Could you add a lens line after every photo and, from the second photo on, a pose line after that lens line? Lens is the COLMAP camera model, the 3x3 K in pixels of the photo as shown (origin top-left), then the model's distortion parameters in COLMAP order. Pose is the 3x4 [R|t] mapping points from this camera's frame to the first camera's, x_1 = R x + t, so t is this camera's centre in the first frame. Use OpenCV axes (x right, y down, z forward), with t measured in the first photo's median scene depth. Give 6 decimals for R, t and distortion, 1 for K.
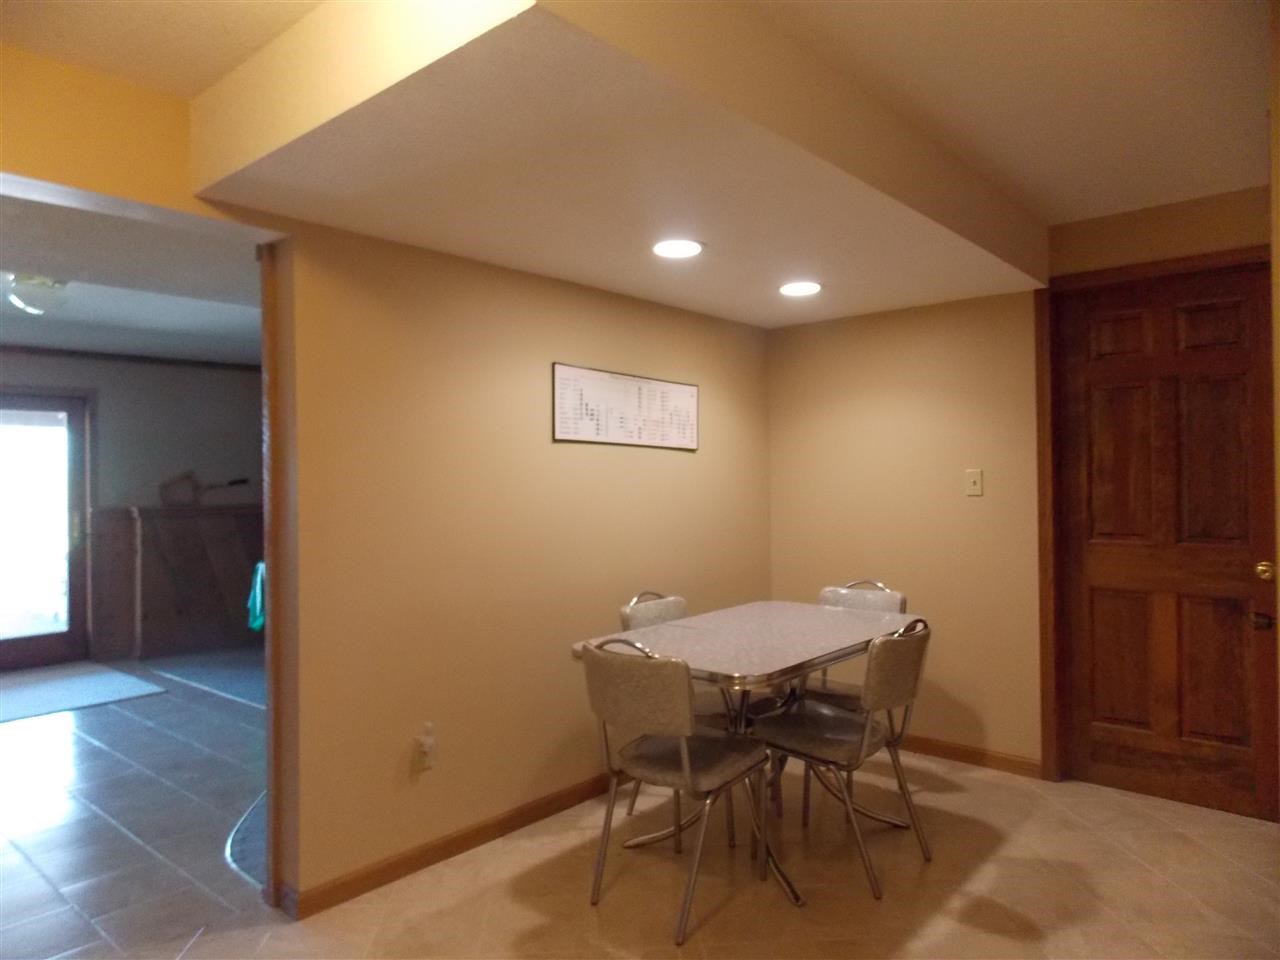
lens RADIAL K [[858.0, 0, 638.5], [0, 858.0, 473.2], [0, 0, 1]] dist [0.010648, -0.001560]
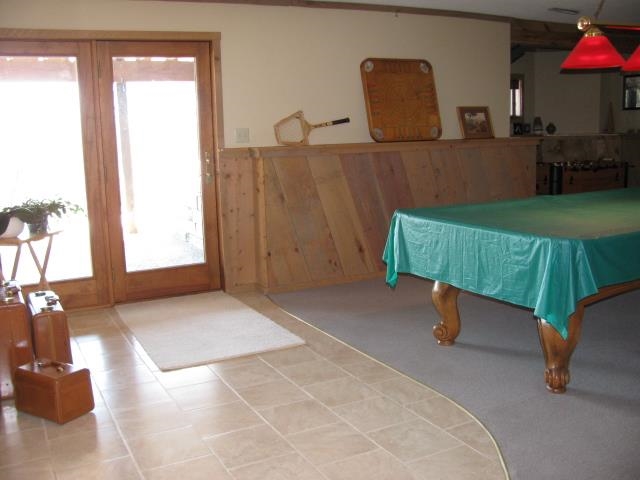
lens RADIAL K [[666.2, 0, 320.0], [0, 666.2, 238.6], [0, 0, 1]] dist [-0.200006, 0.018983]
pose [[0.931549, 0.049588, -0.360219, -0.231818], [0.014226, 0.984929, 0.172375, 0.012909], [0.363338, -0.165701, 0.916804, 0.298668]]
